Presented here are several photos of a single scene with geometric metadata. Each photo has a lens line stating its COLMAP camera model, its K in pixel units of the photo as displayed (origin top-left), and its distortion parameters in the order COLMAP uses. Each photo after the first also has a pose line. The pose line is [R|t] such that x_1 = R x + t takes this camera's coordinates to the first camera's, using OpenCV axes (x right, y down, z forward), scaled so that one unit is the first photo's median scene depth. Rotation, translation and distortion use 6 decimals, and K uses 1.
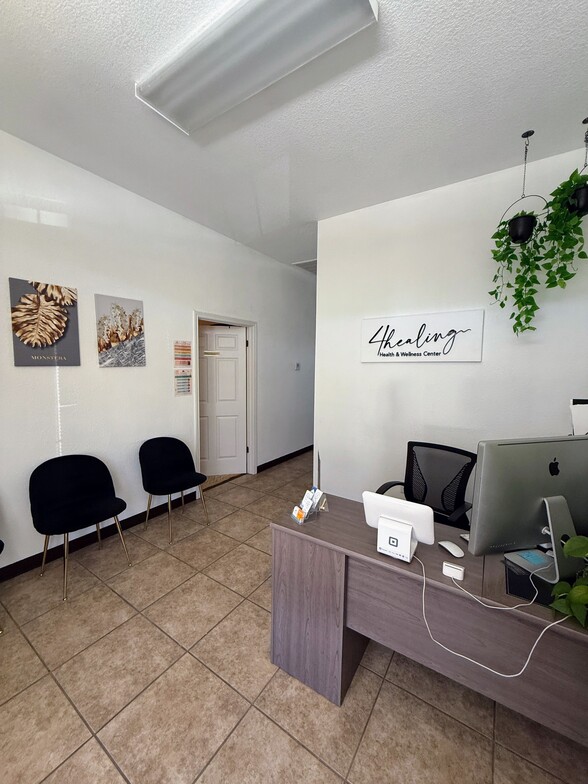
lens RADIAL K [[315.6, 0, 289.7], [0, 315.6, 392.7], [0, 0, 1]] dist [0.000104, 0.000000]
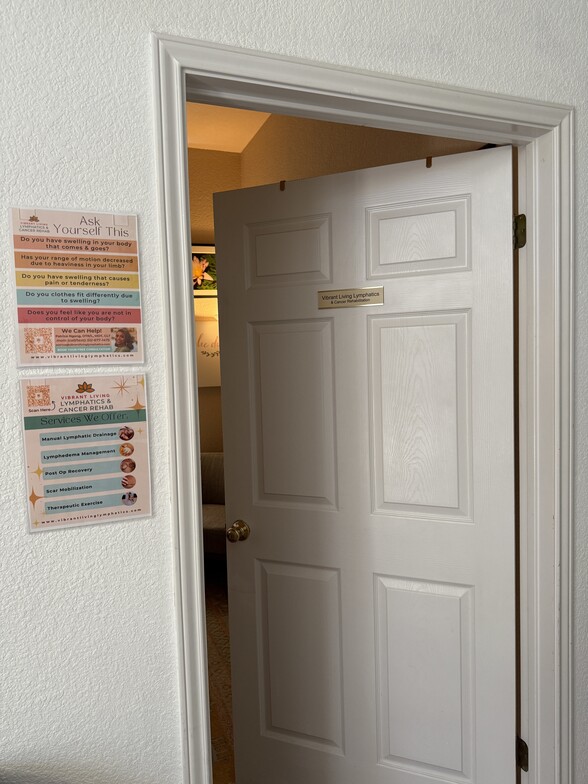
lens RADIAL K [[541.5, 0, 290.6], [0, 541.5, 391.5], [0, 0, 1]] dist [-0.009550, -0.024752]
pose [[0.816696, 0.000410, -0.577068, -0.072649], [-0.010709, 0.999838, -0.014445, -0.061191], [0.576969, 0.017977, 0.816568, 0.803304]]
